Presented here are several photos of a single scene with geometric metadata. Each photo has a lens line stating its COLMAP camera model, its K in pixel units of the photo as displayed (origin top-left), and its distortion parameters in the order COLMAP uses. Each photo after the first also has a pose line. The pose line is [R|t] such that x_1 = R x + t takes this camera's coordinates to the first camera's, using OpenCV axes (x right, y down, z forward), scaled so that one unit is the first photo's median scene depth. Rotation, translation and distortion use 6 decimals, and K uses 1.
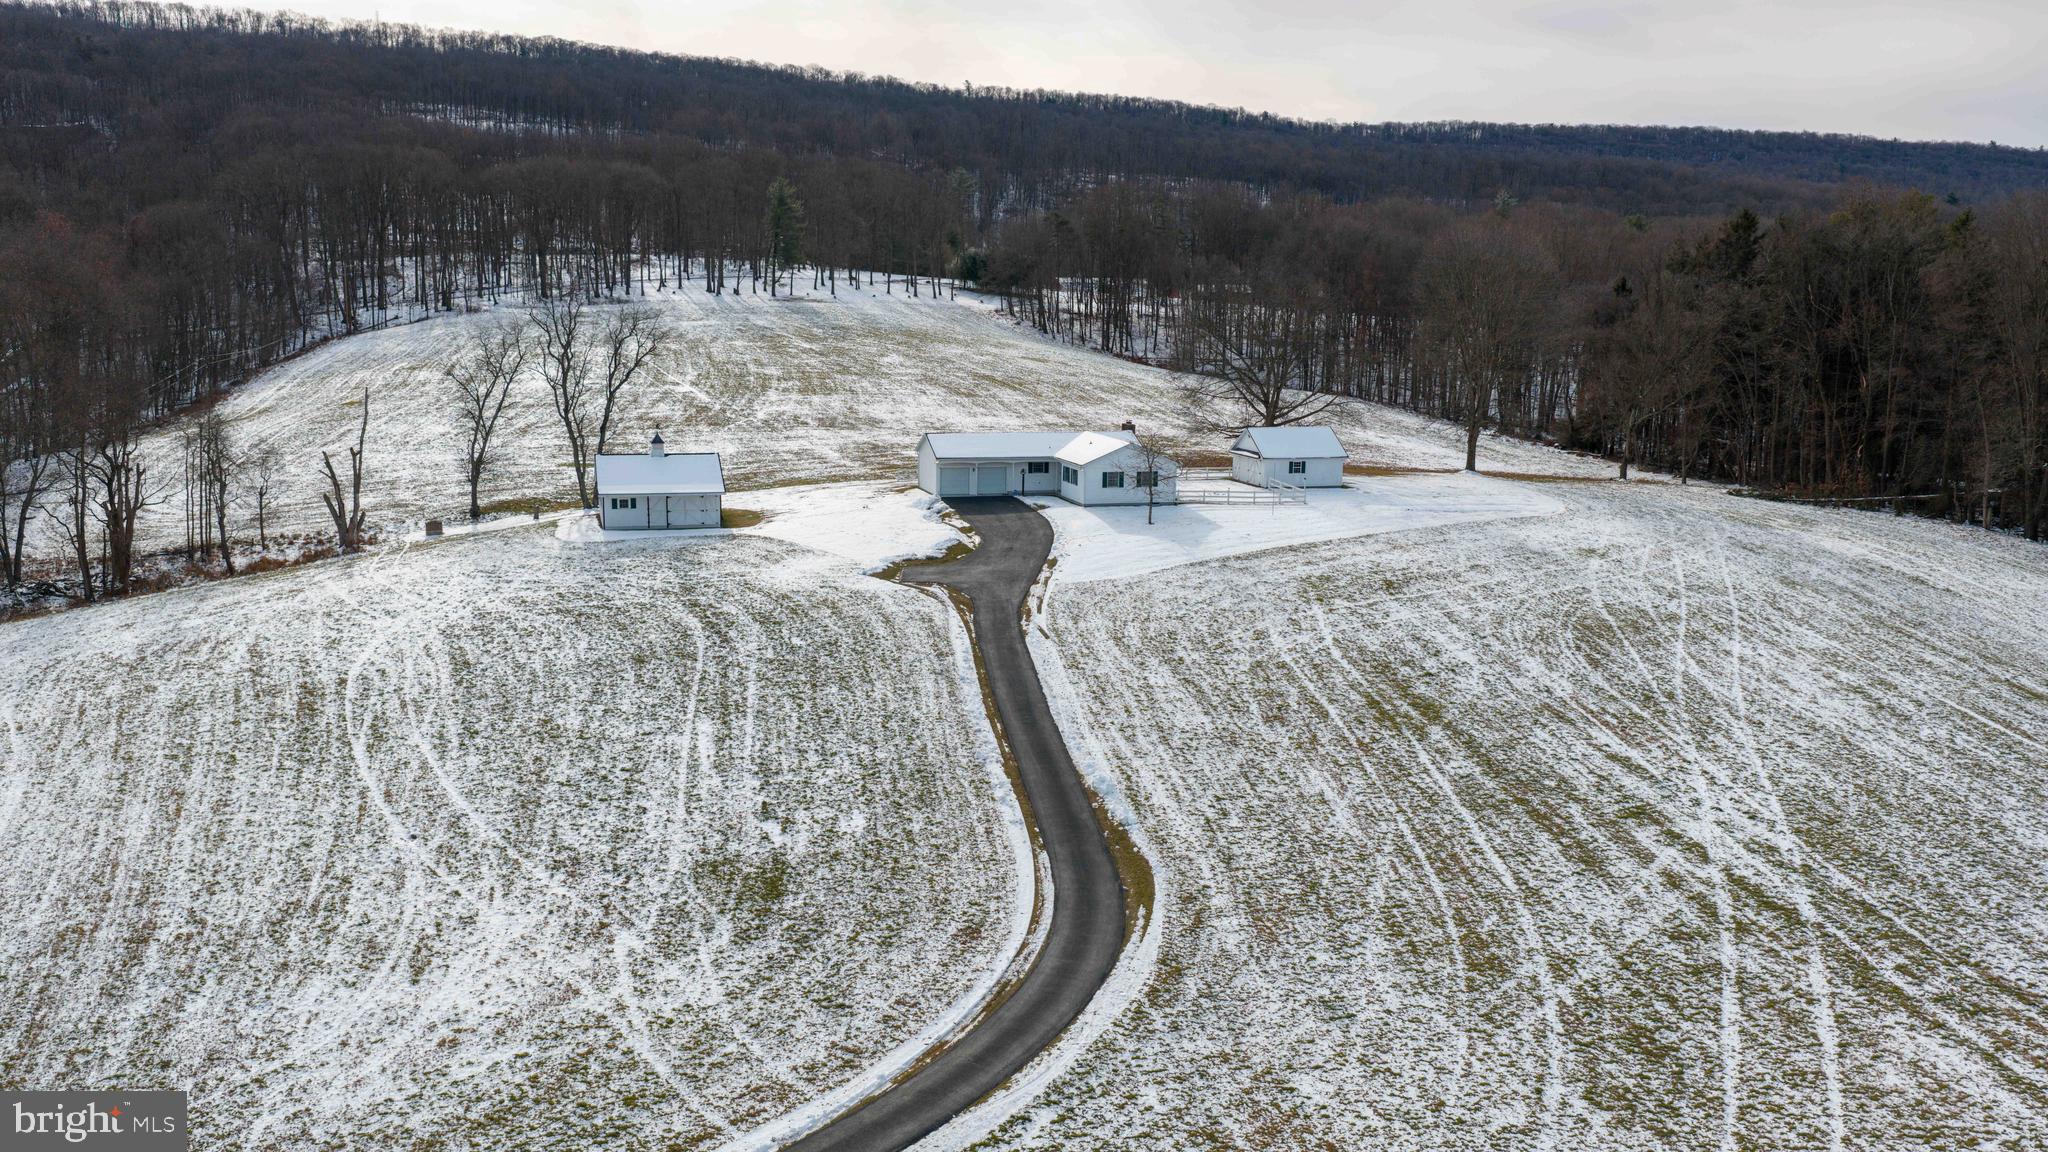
lens RADIAL K [[1689.2, 0, 1024.0], [0, 1689.2, 576.0], [0, 0, 1]] dist [0.006812, -0.007960]
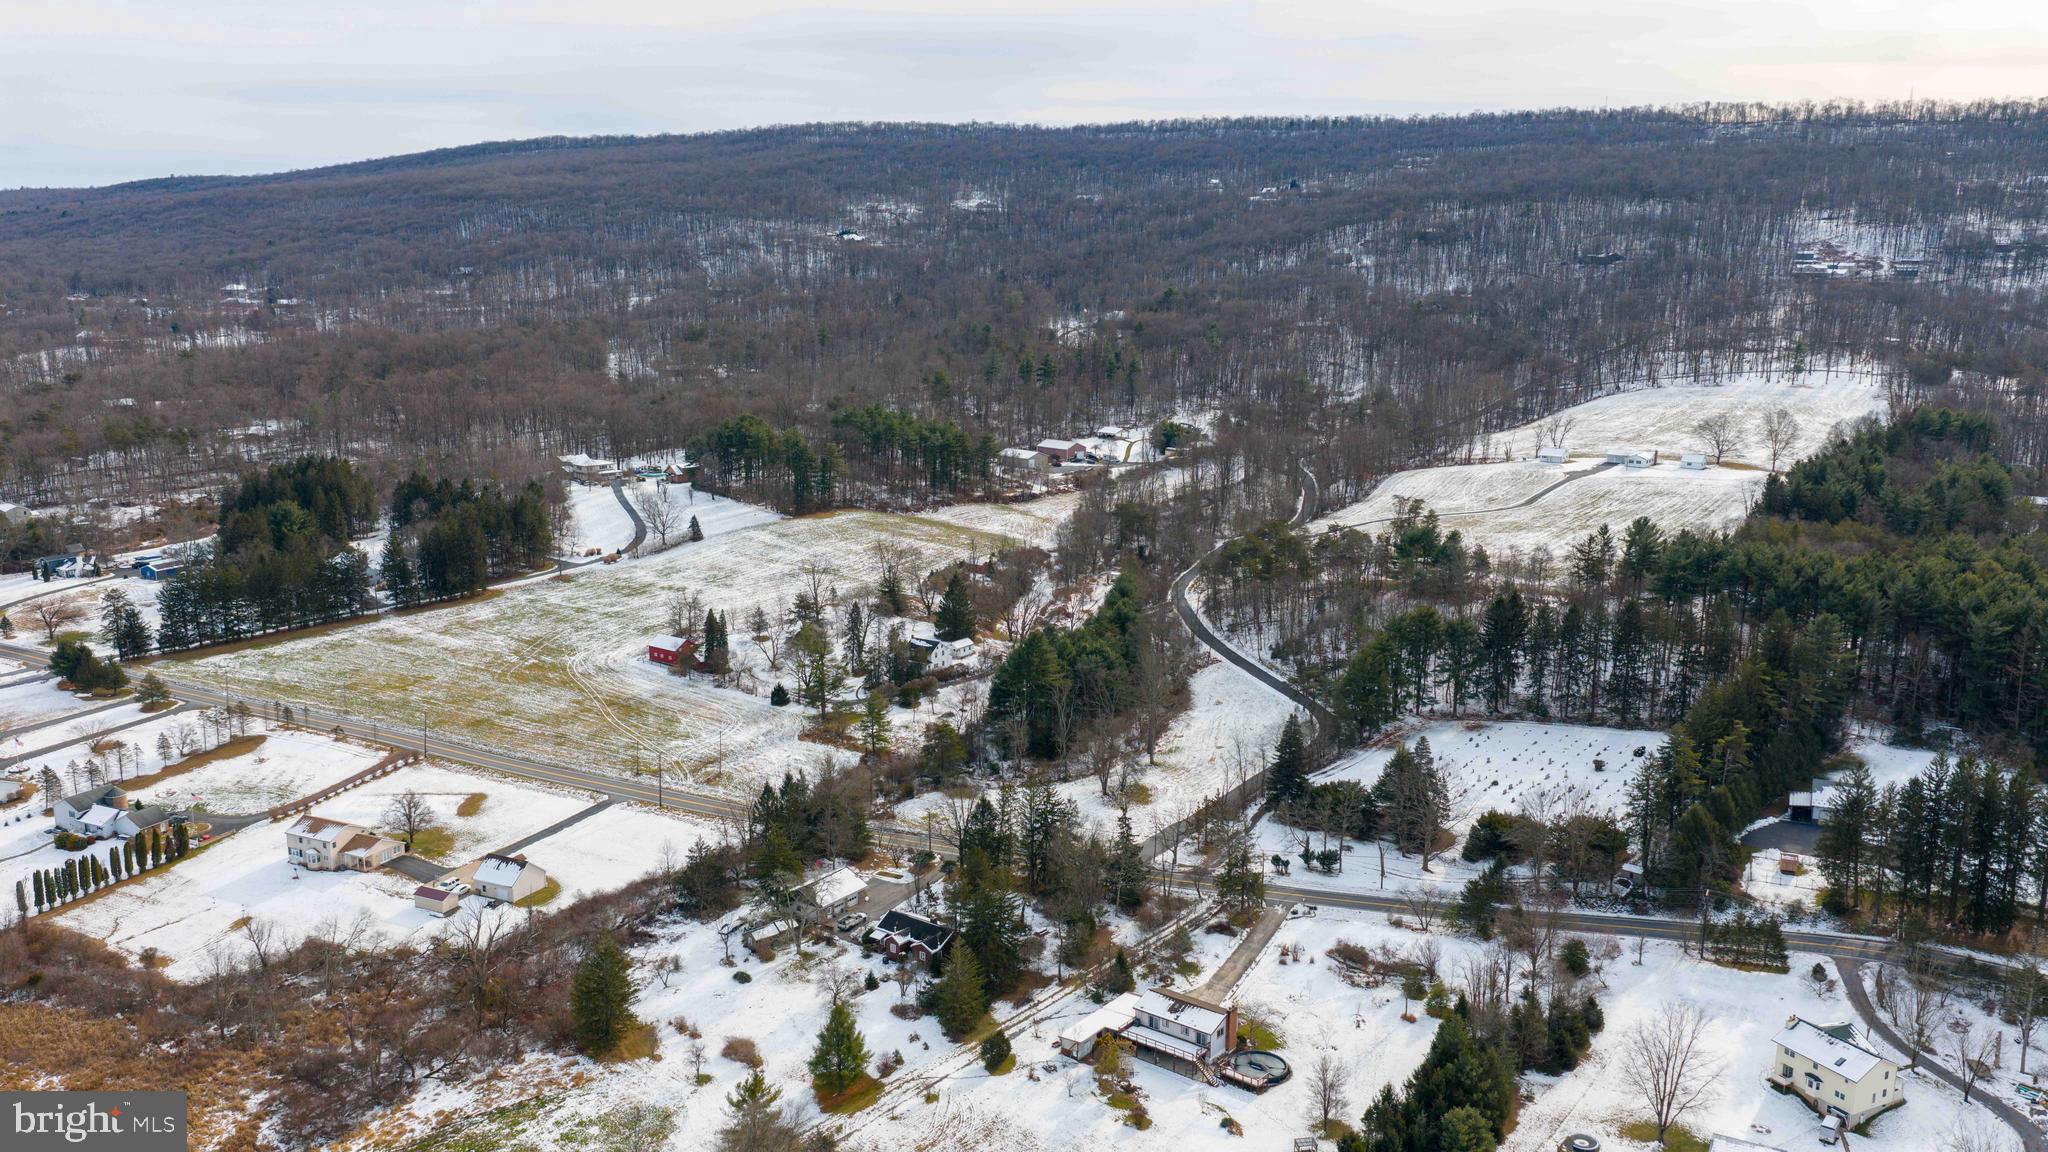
lens RADIAL K [[1689.2, 0, 1024.0], [0, 1689.2, 576.0], [0, 0, 1]] dist [0.006812, -0.007960]
pose [[0.606010, 0.147595, -0.781644, 2.575376], [-0.121435, 0.988283, 0.092465, 0.029711], [0.786133, 0.038884, 0.616833, -3.070400]]
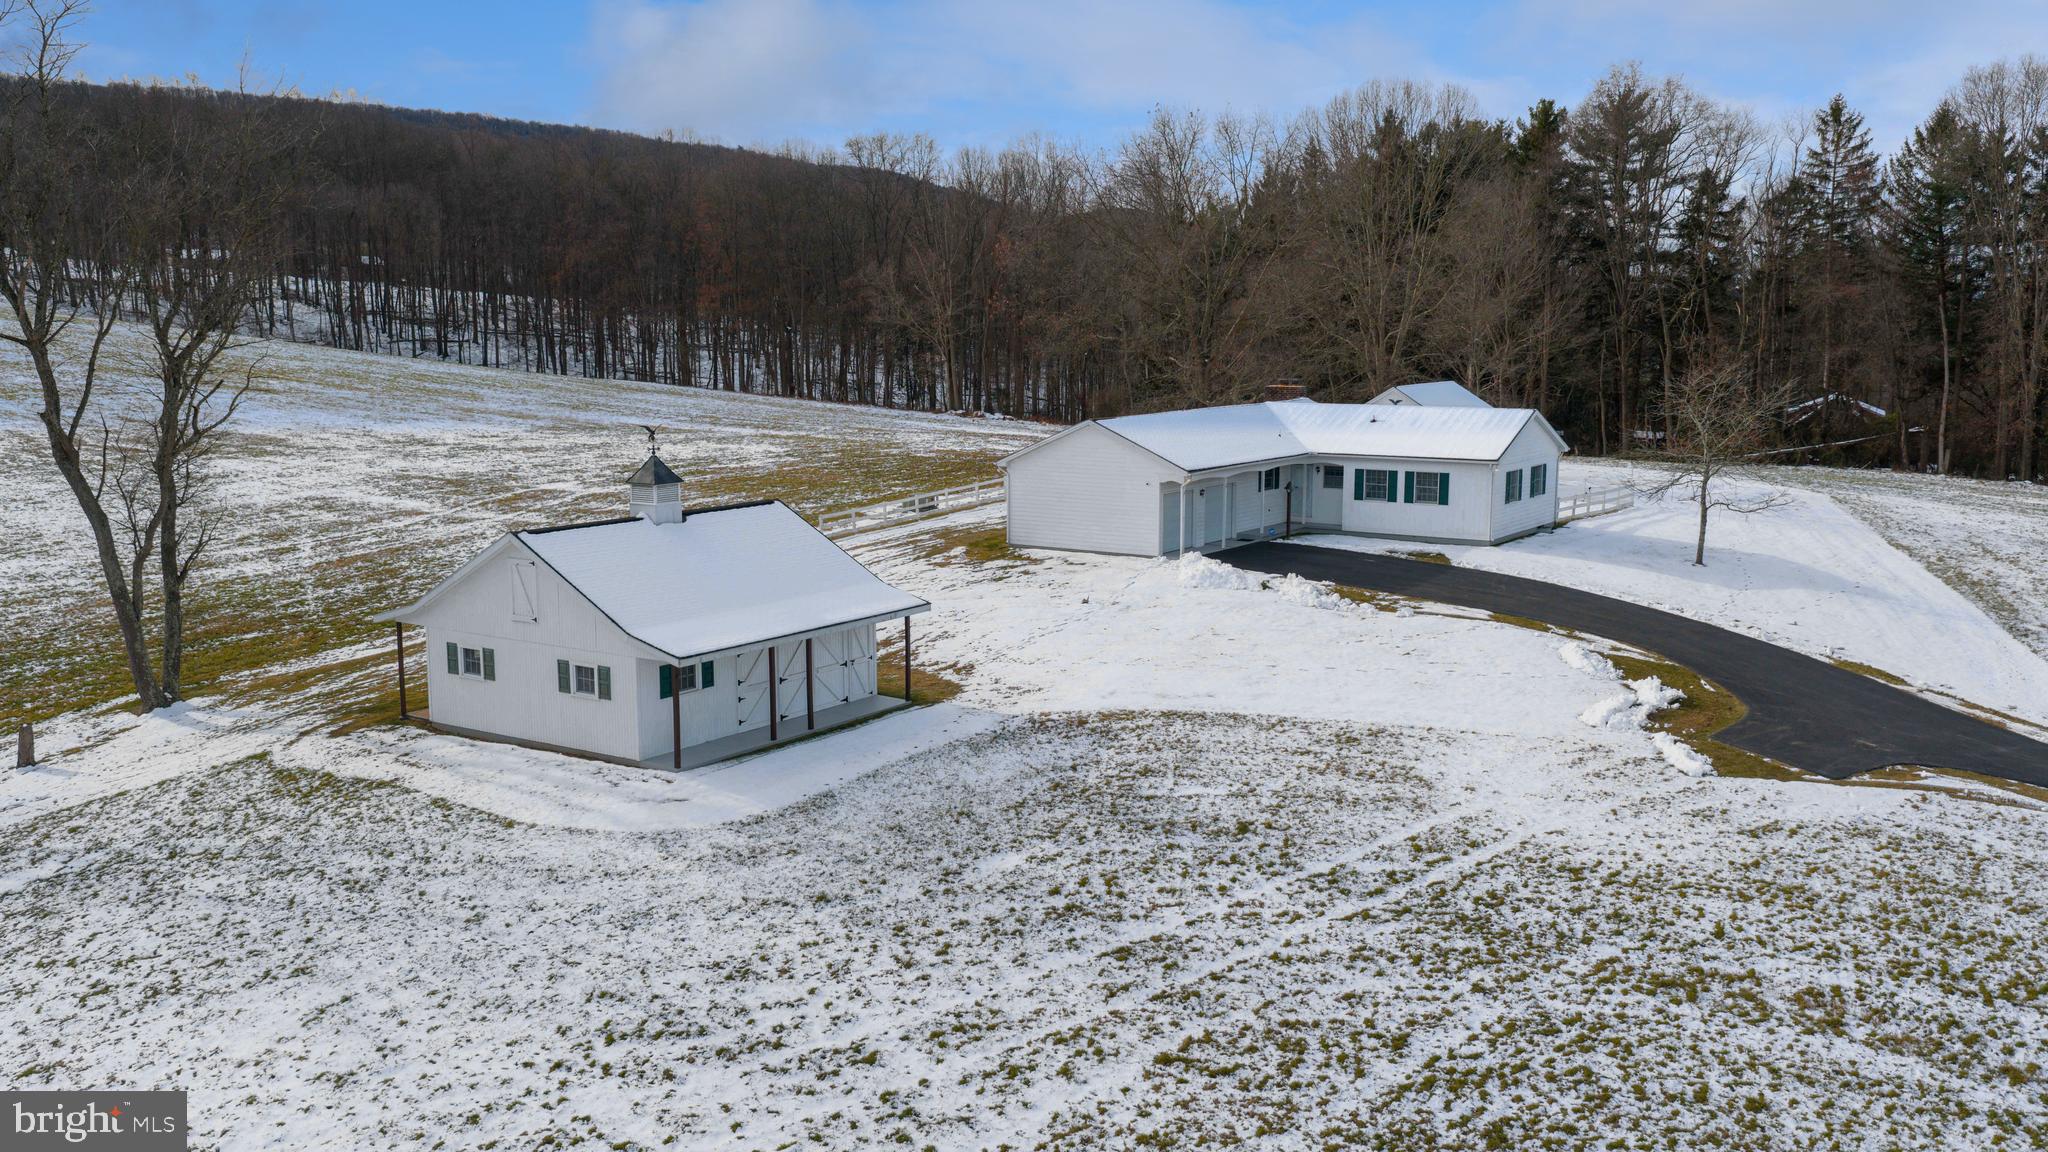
lens RADIAL K [[1689.2, 0, 1024.0], [0, 1689.2, 576.0], [0, 0, 1]] dist [0.006812, -0.007960]
pose [[0.781840, -0.113404, 0.613078, -0.329814], [0.117025, 0.992535, 0.034356, -0.056836], [-0.612397, 0.044885, 0.789275, 0.607948]]
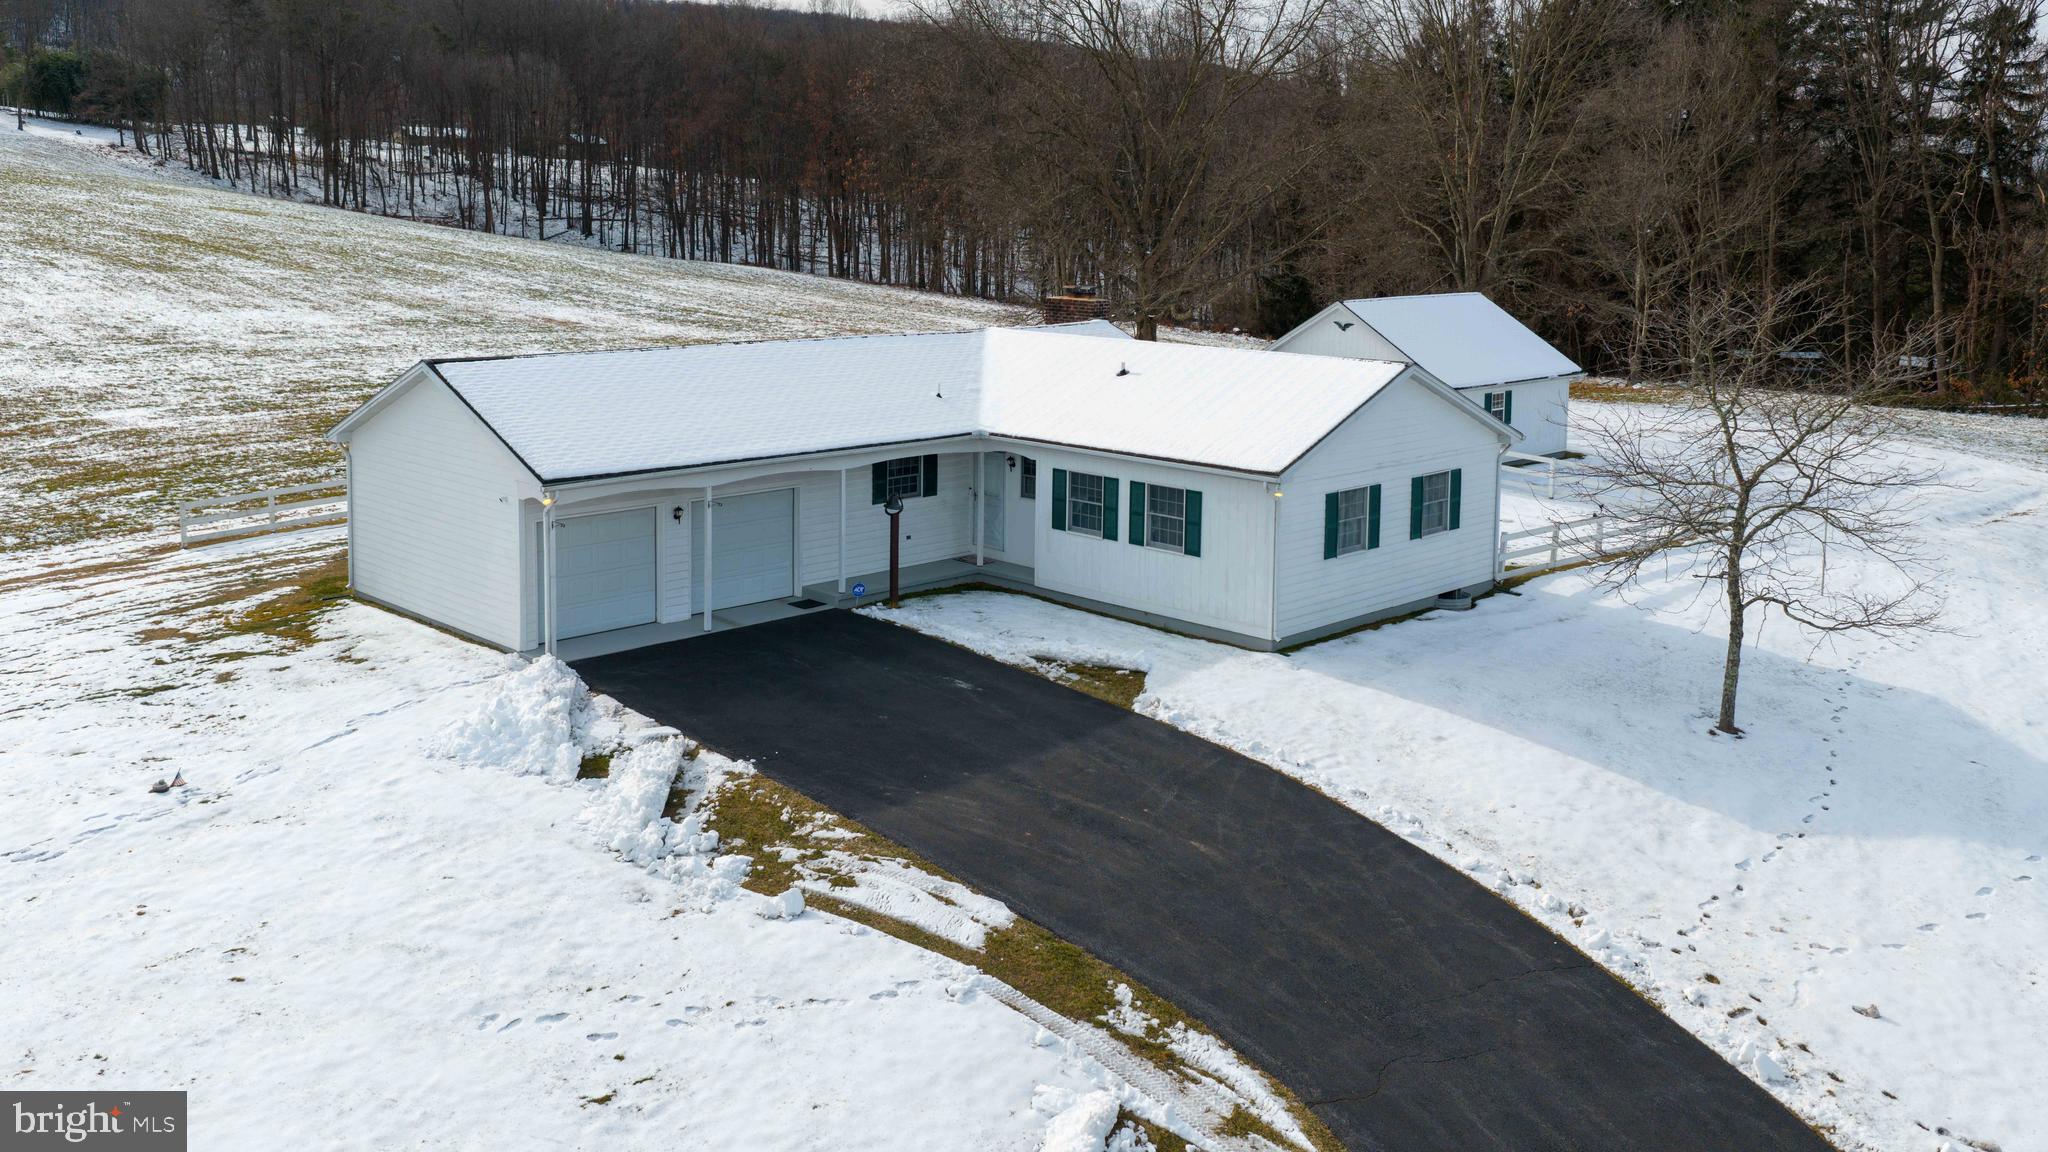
lens RADIAL K [[1689.2, 0, 1024.0], [0, 1689.2, 576.0], [0, 0, 1]] dist [0.006812, -0.007960]
pose [[0.870353, -0.109528, 0.480094, -0.092850], [0.080199, 0.993461, 0.081257, -0.063775], [-0.485854, -0.032219, 0.873446, 0.712625]]
